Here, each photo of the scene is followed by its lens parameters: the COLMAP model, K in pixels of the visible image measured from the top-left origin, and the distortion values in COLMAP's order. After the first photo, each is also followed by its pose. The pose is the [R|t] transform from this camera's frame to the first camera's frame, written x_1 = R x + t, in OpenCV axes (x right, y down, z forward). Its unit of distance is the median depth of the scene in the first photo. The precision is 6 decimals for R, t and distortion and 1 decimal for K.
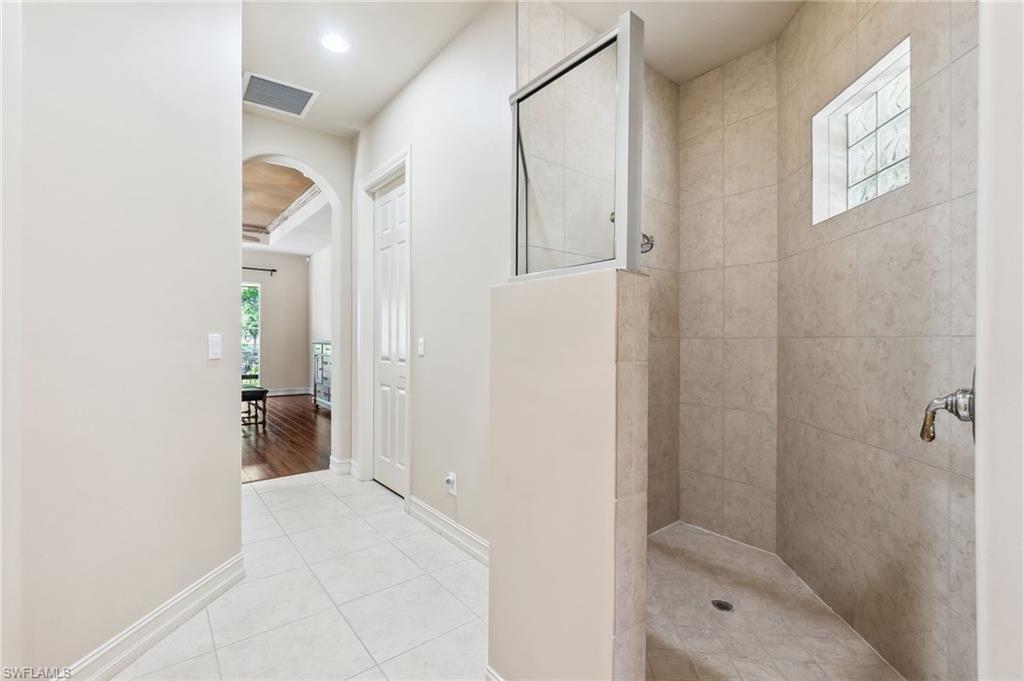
lens RADIAL K [[445.9, 0, 507.9], [0, 445.9, 333.6], [0, 0, 1]] dist [-0.000393, -0.000123]
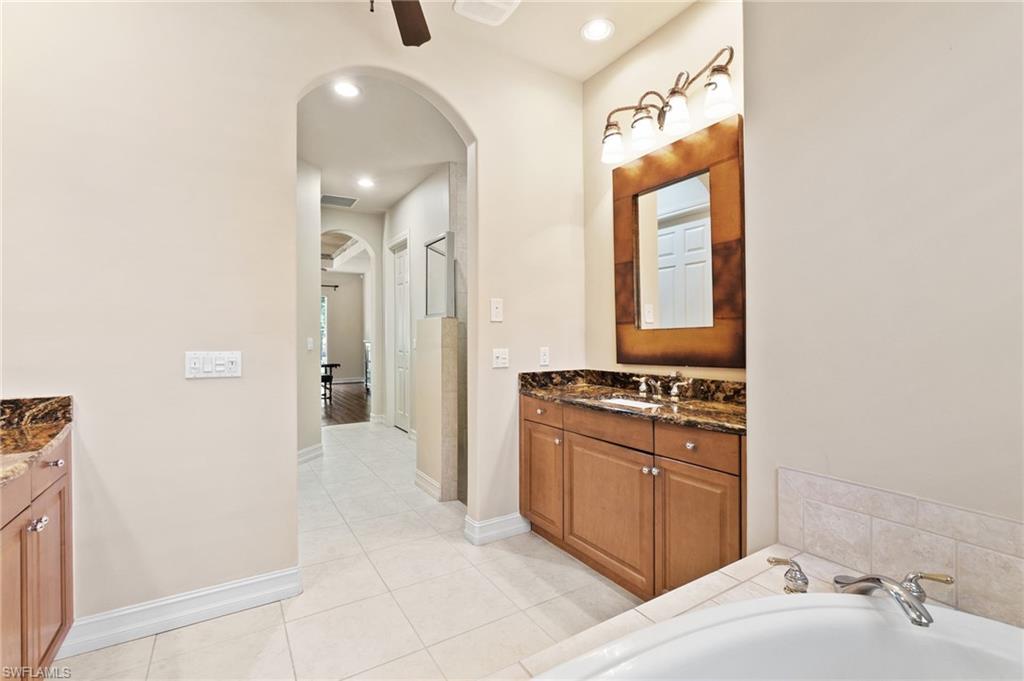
lens RADIAL K [[445.9, 0, 507.9], [0, 445.9, 333.6], [0, 0, 1]] dist [-0.000393, -0.000123]
pose [[0.993016, -0.005406, -0.117856, 0.273744], [0.005686, 0.999982, 0.002039, -0.009818], [0.117843, -0.002695, 0.993029, -0.514188]]
